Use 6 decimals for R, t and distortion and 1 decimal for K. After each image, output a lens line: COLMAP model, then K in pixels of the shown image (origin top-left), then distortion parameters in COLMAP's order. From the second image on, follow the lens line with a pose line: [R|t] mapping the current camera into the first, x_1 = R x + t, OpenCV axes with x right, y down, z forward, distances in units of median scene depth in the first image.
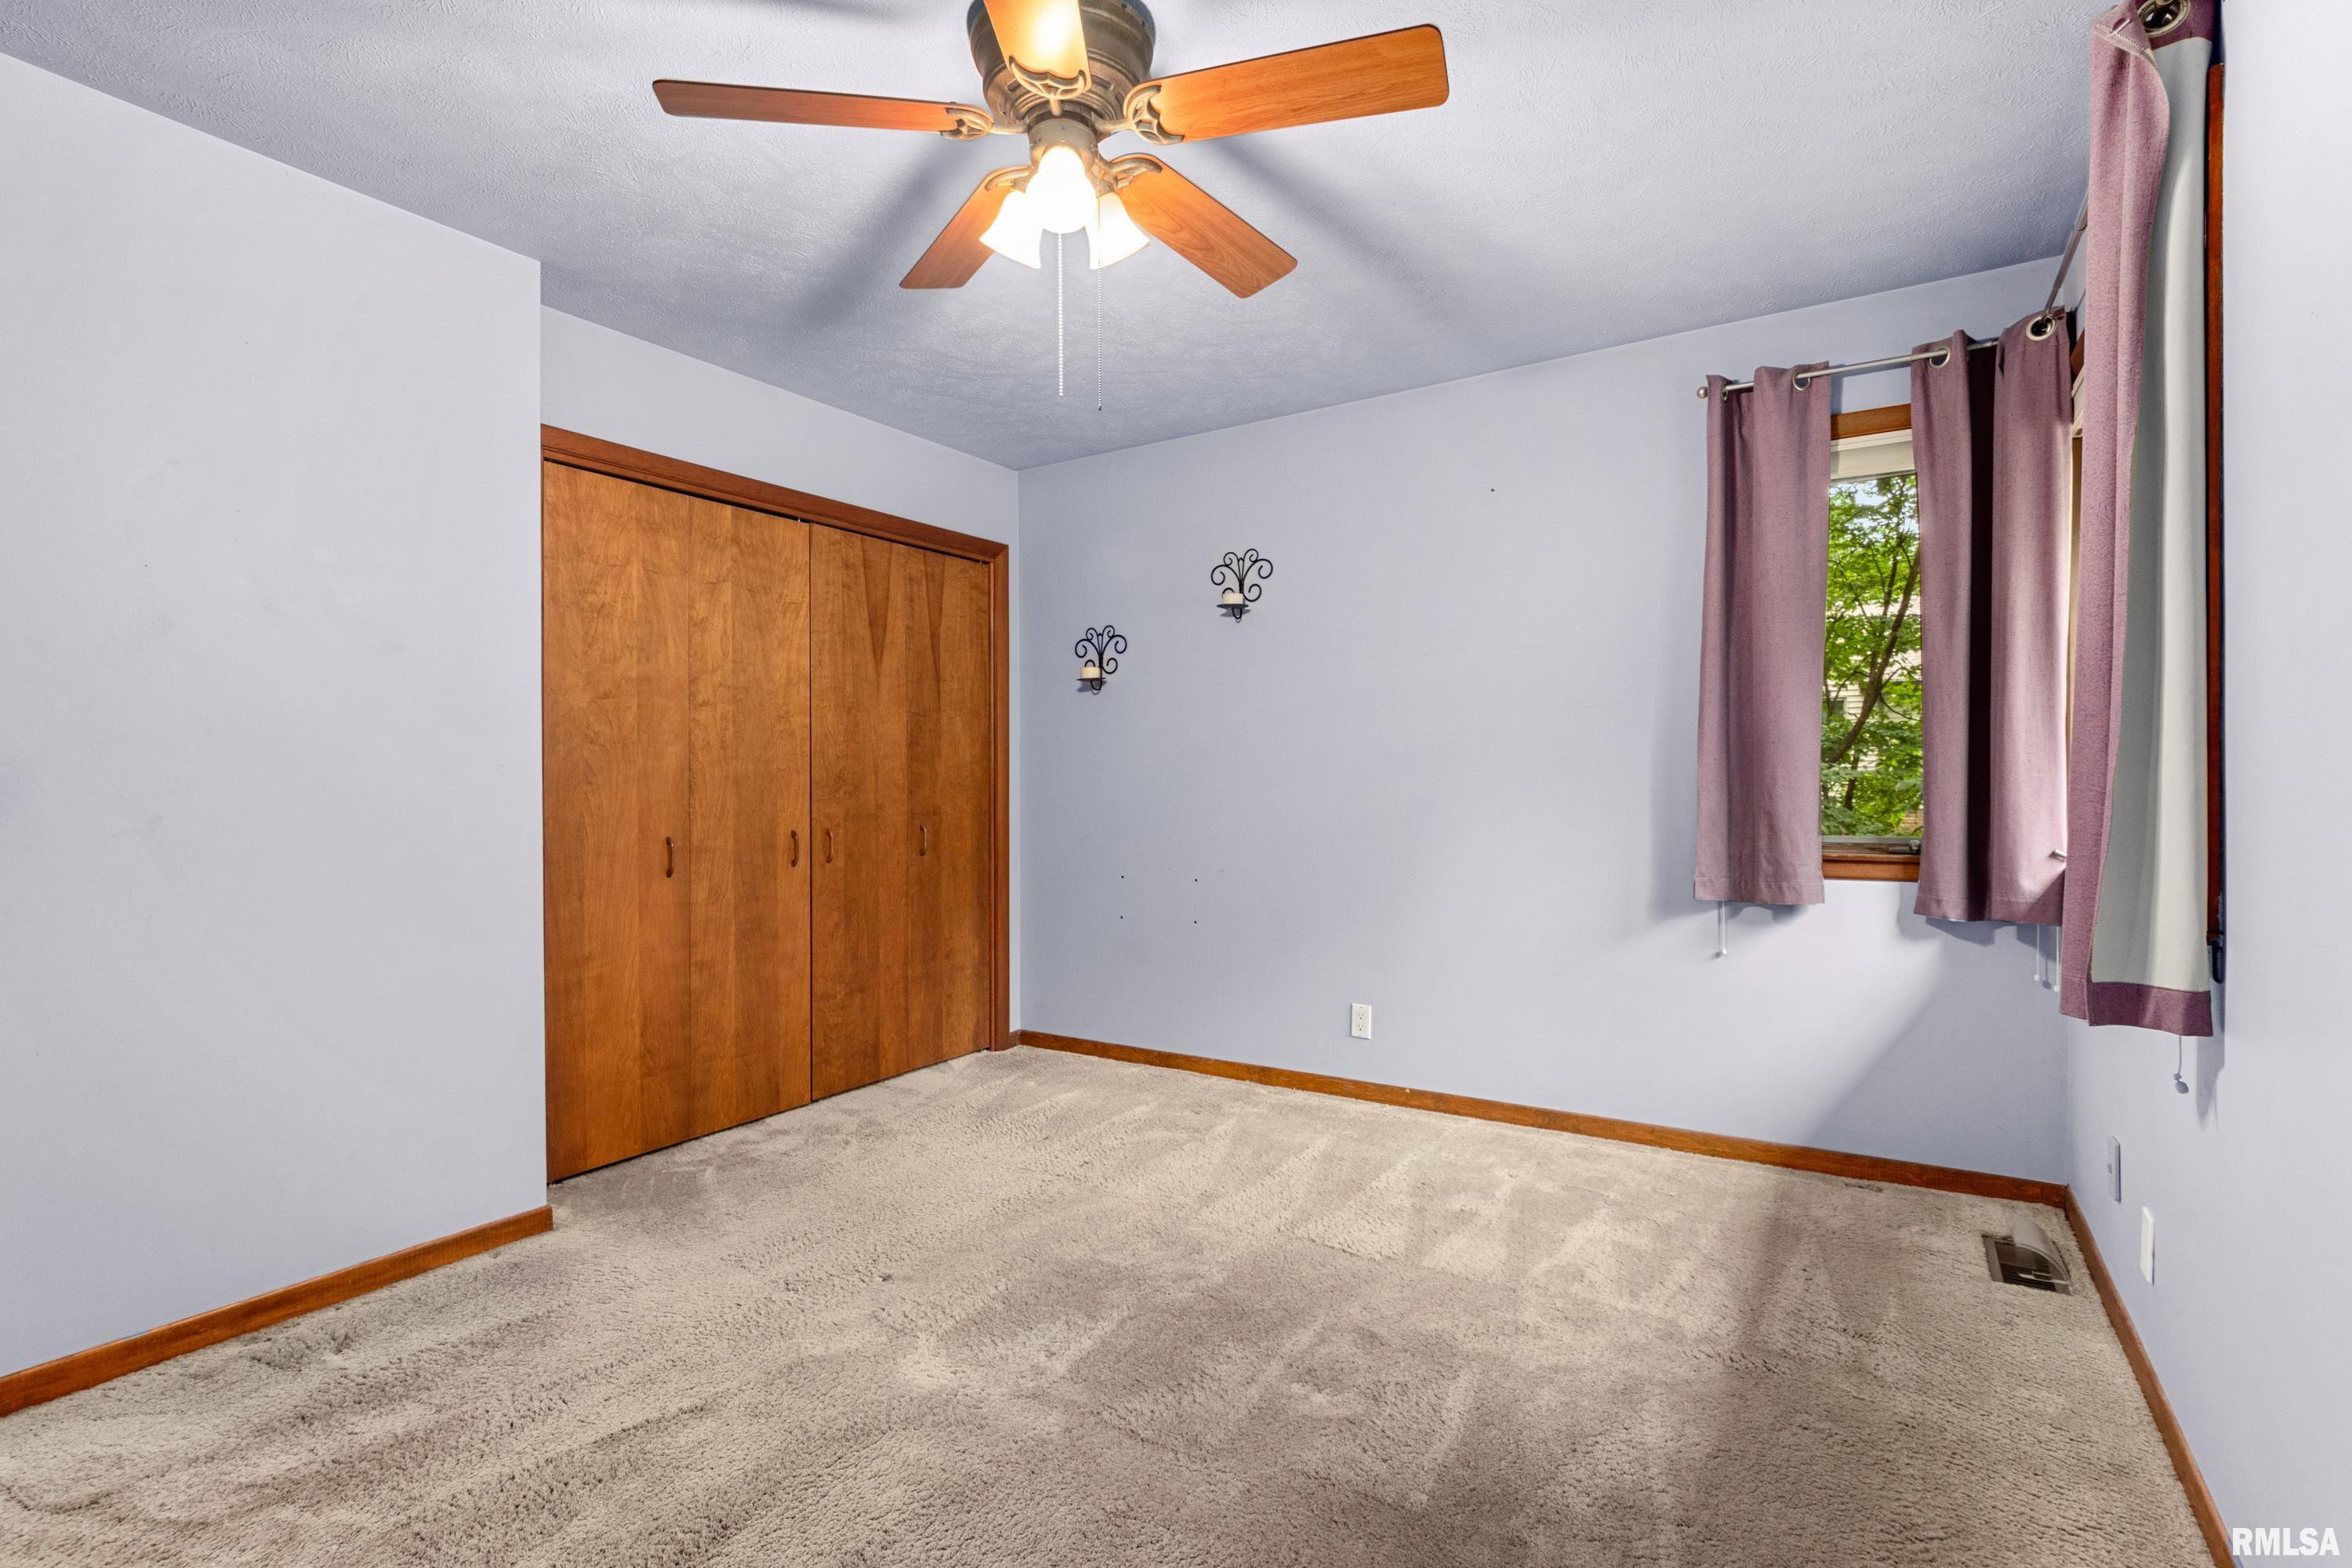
lens RADIAL K [[1104.7, 0, 1166.9], [0, 1104.7, 785.9], [0, 0, 1]] dist [-0.007082, 0.000098]
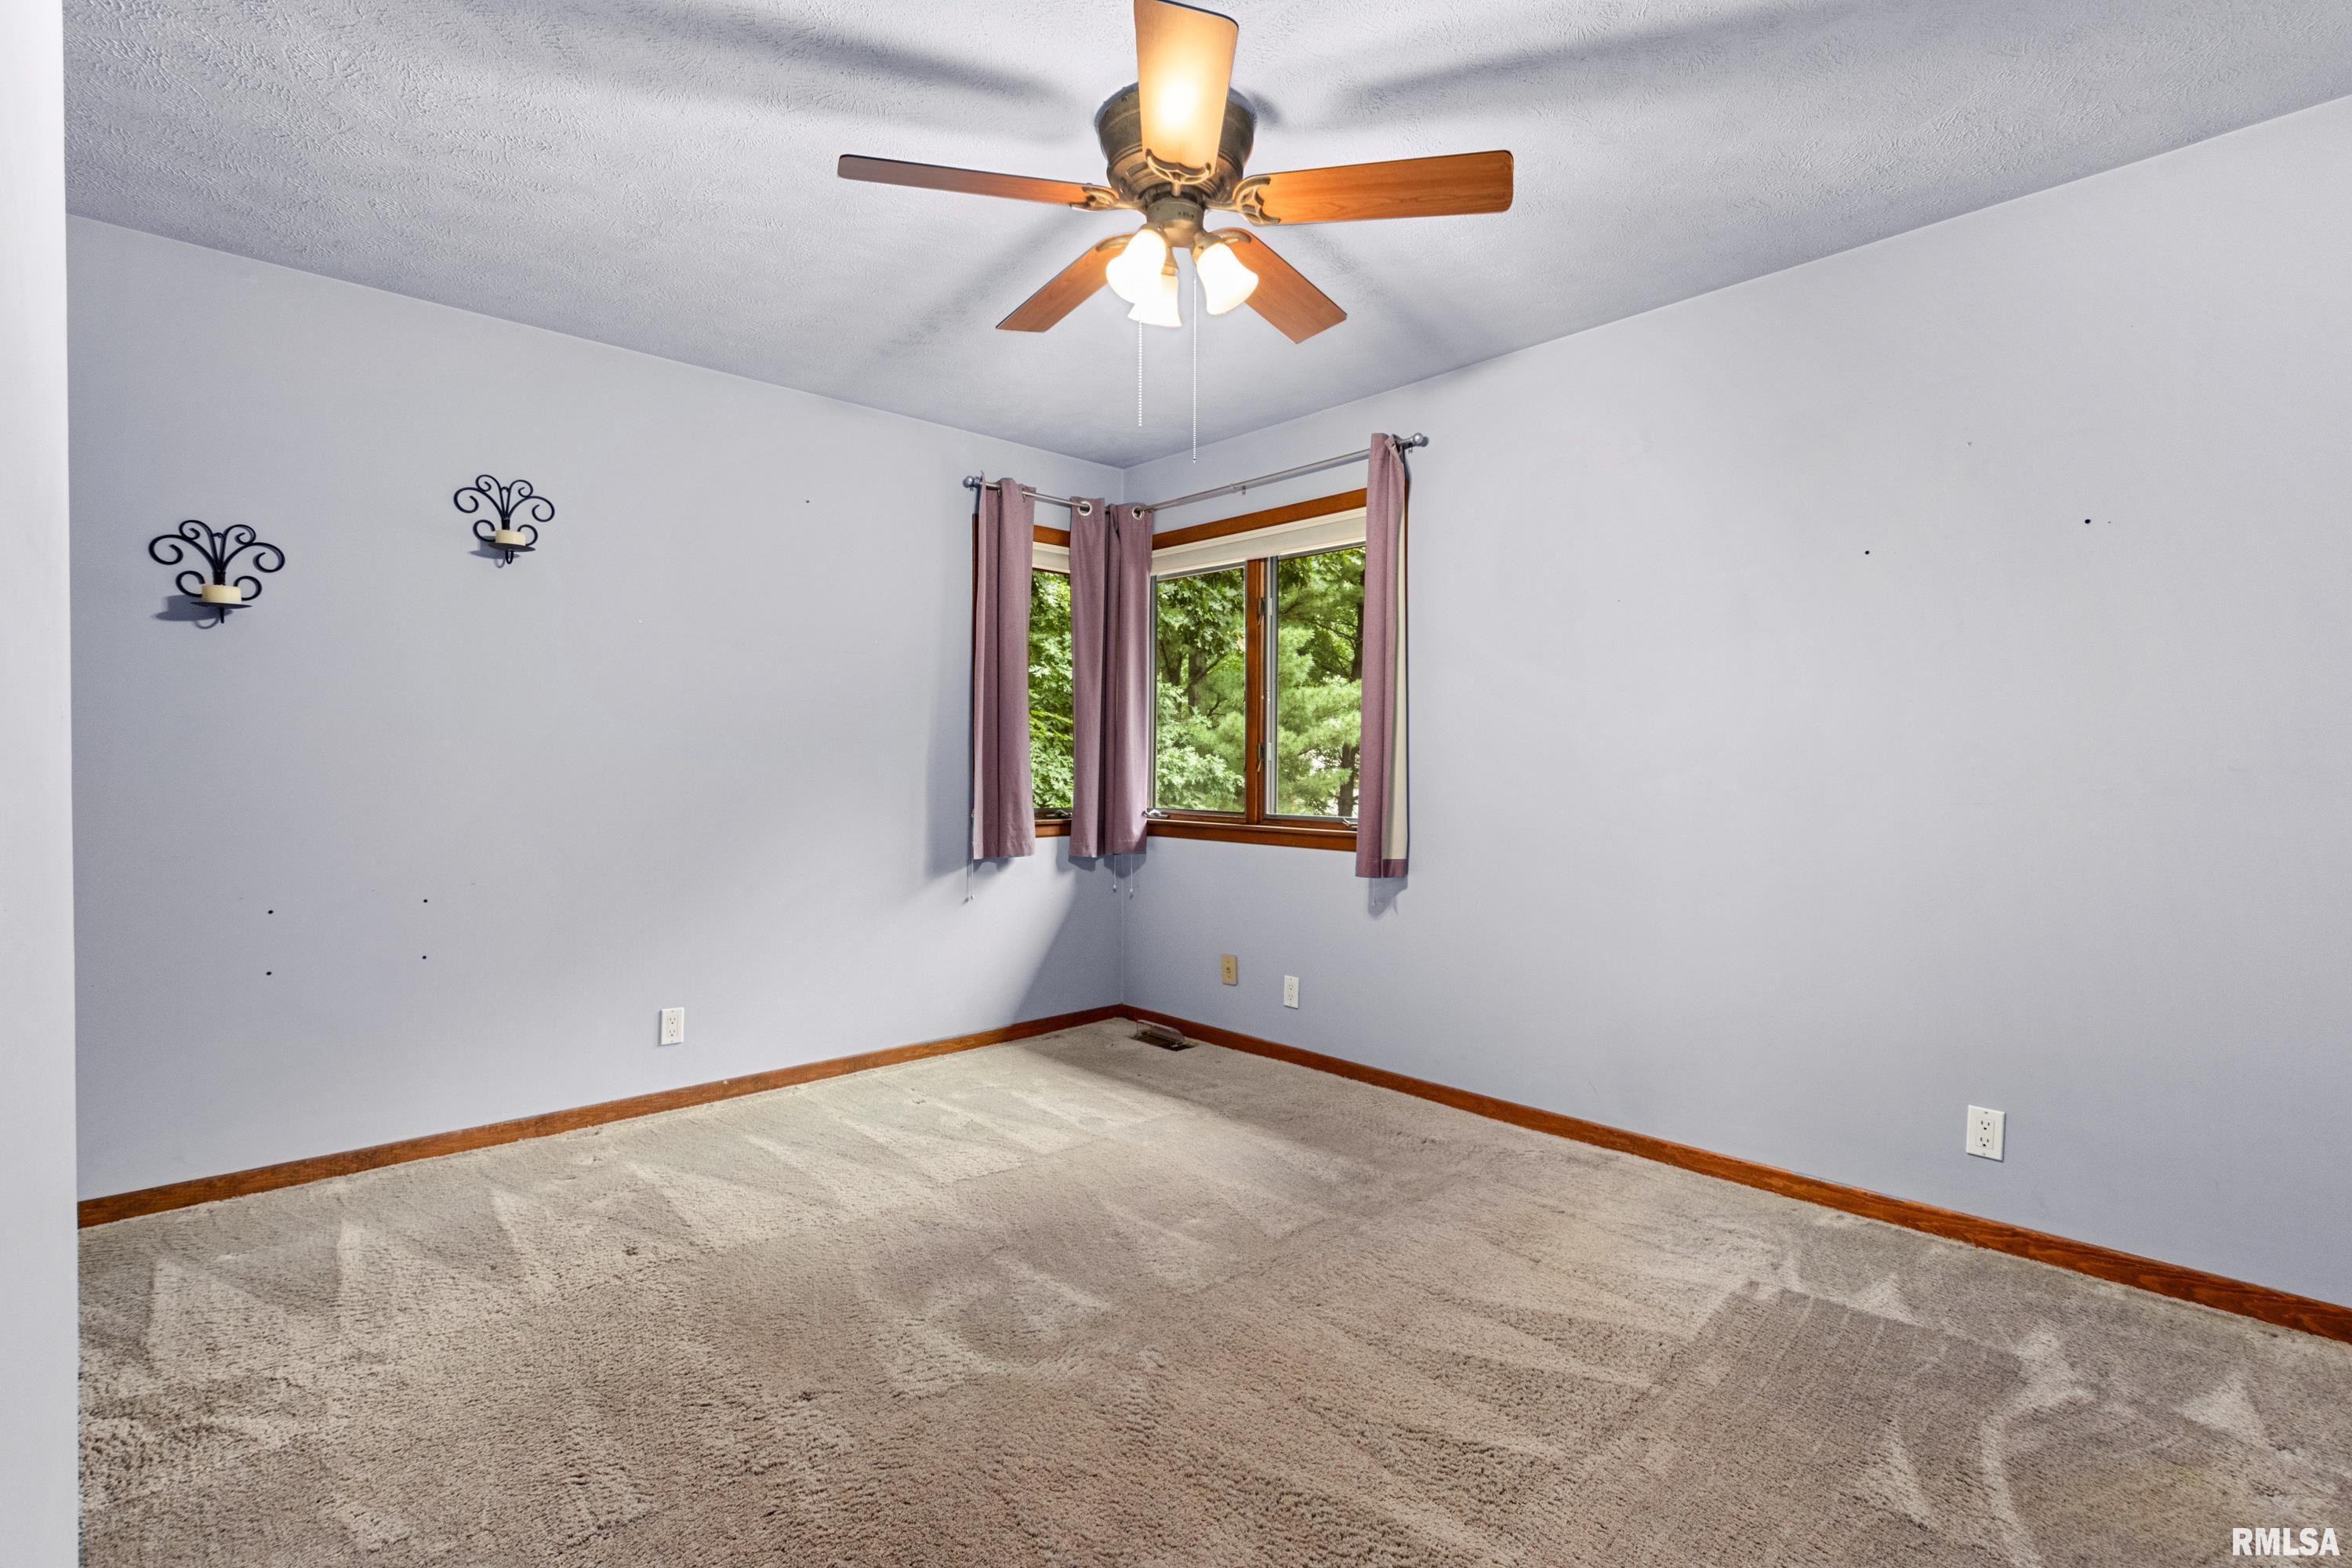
lens RADIAL K [[1104.7, 0, 1175.6], [0, 1104.7, 792.4], [0, 0, 1]] dist [-0.007082, 0.000098]
pose [[0.233888, -0.014267, 0.972159, -0.715776], [-0.000798, 0.999889, 0.014866, 0.001243], [-0.972263, -0.004252, 0.233851, 0.418390]]
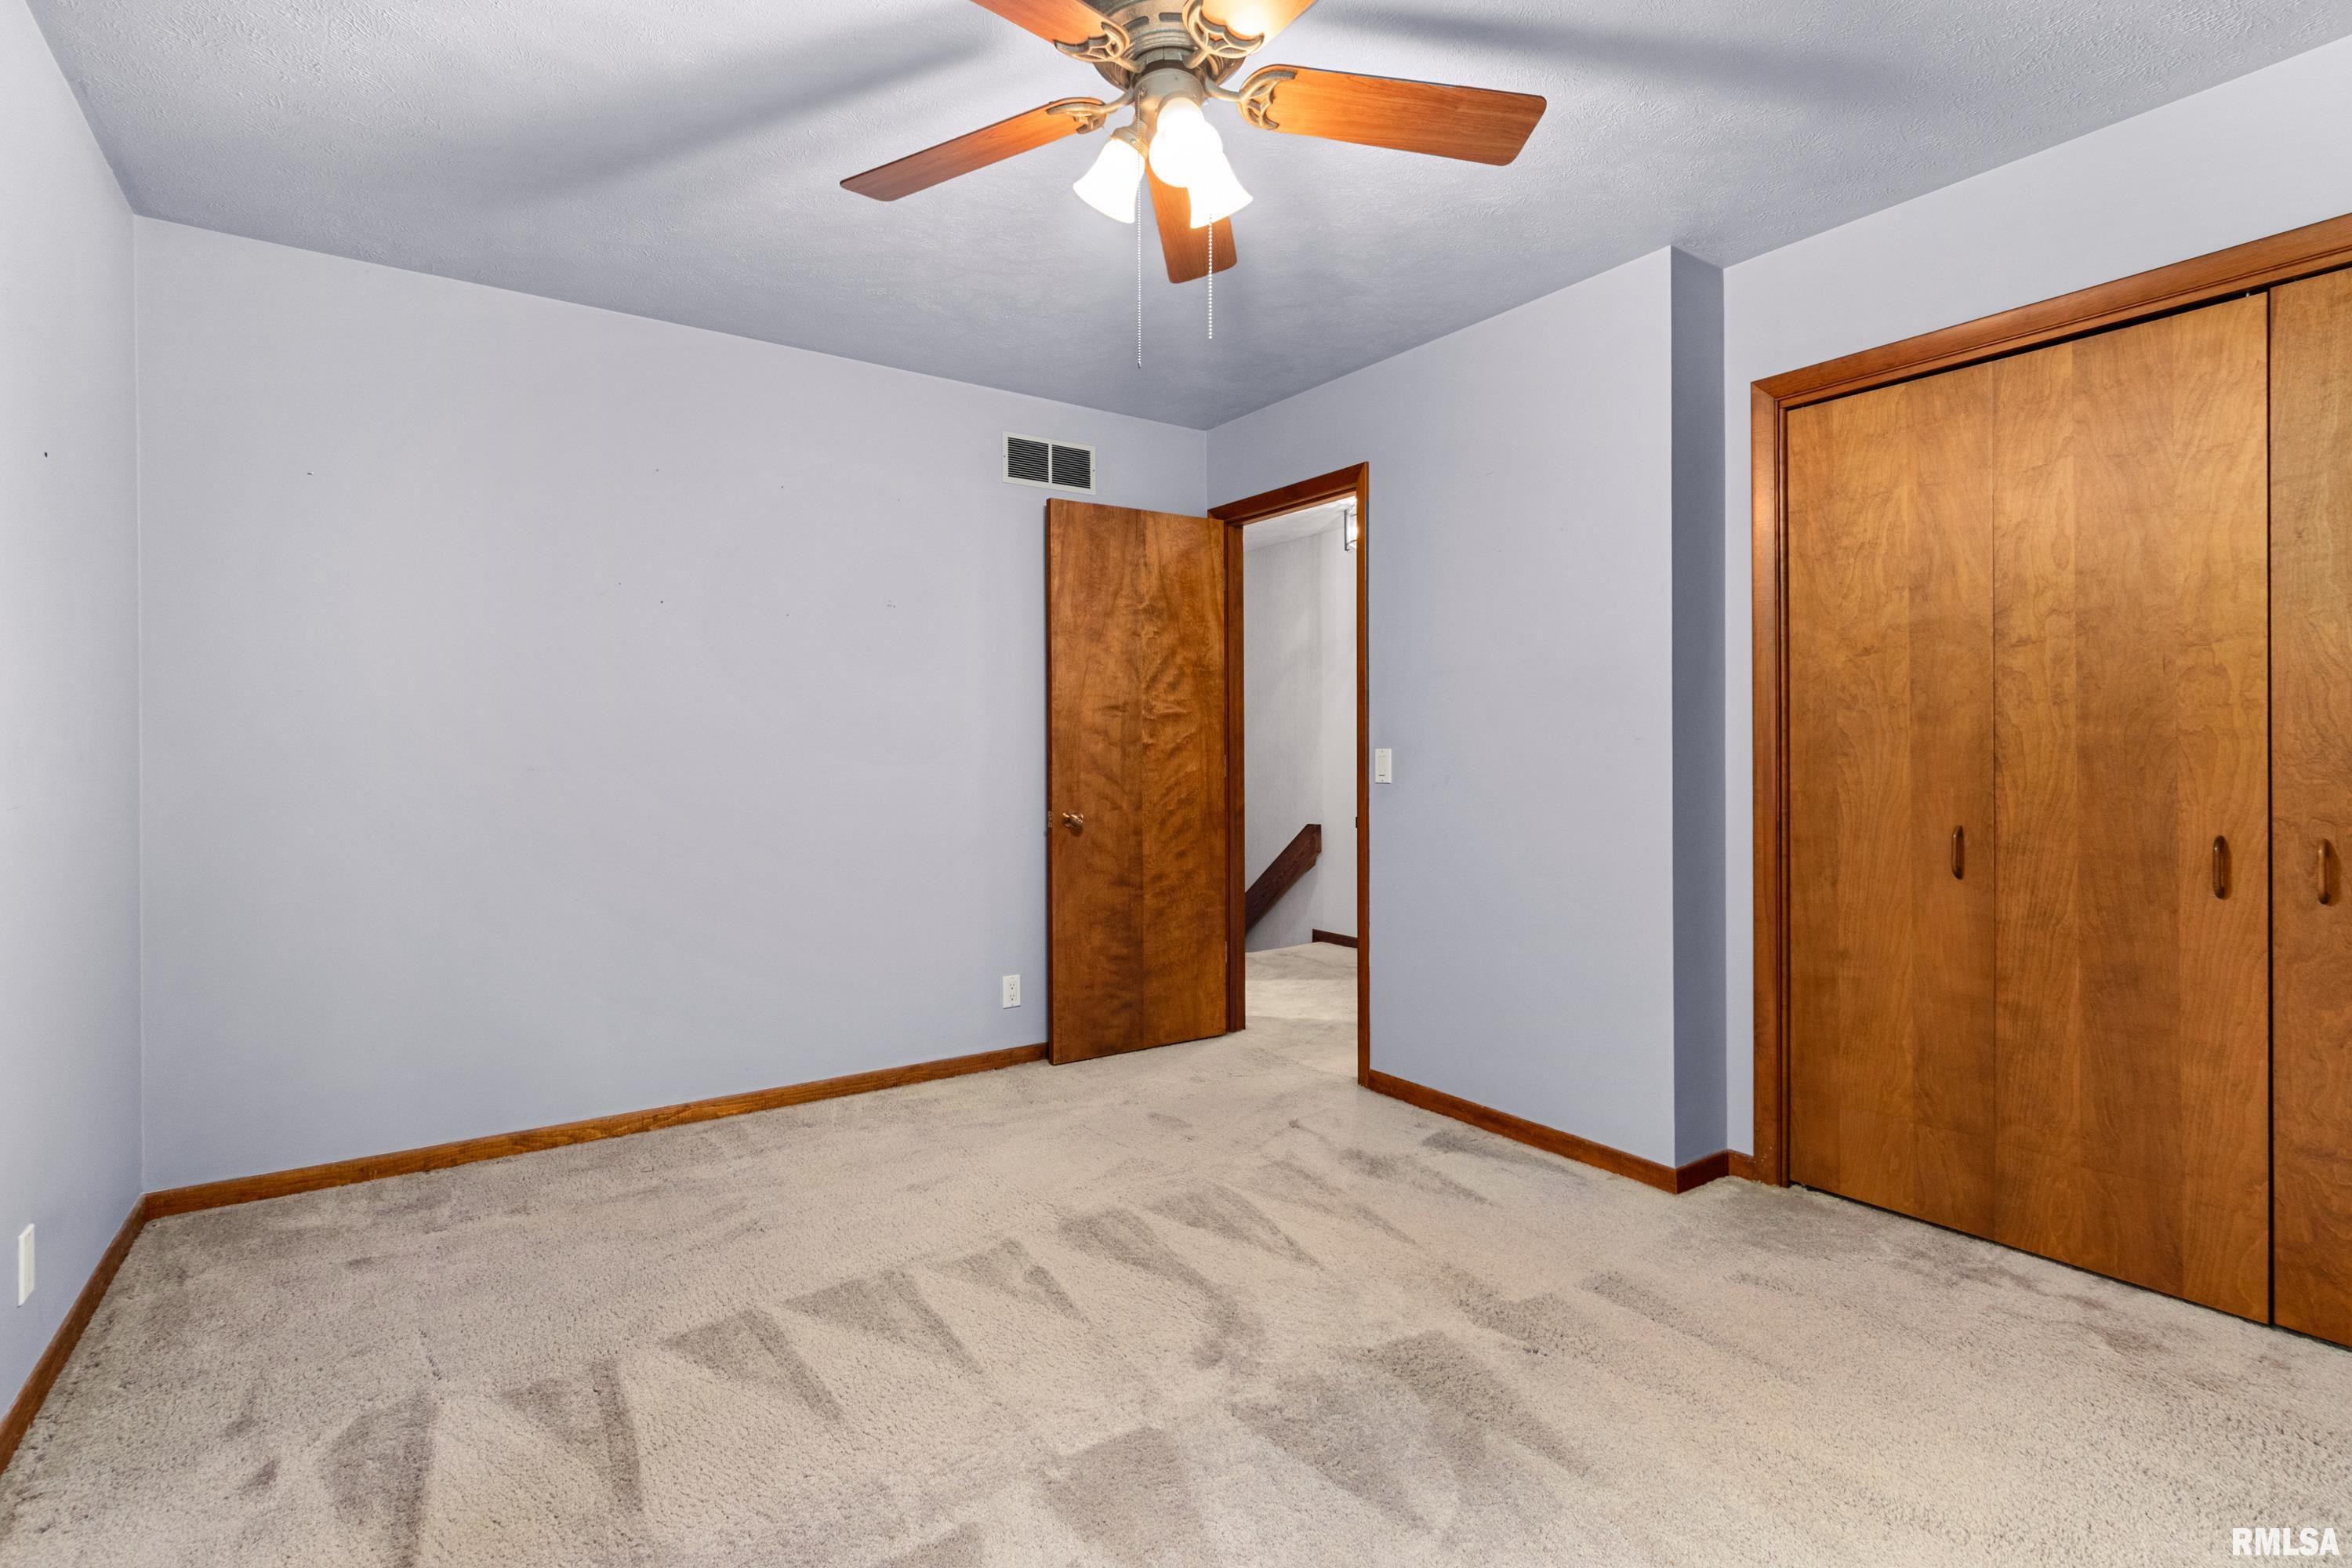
lens RADIAL K [[1104.7, 0, 1166.8], [0, 1104.7, 758.8], [0, 0, 1]] dist [-0.007082, 0.000098]
pose [[-0.387394, 0.012430, -0.921830, 0.449360], [0.002902, 0.999921, 0.012264, -0.010459], [0.921910, 0.002076, -0.387399, 0.775239]]
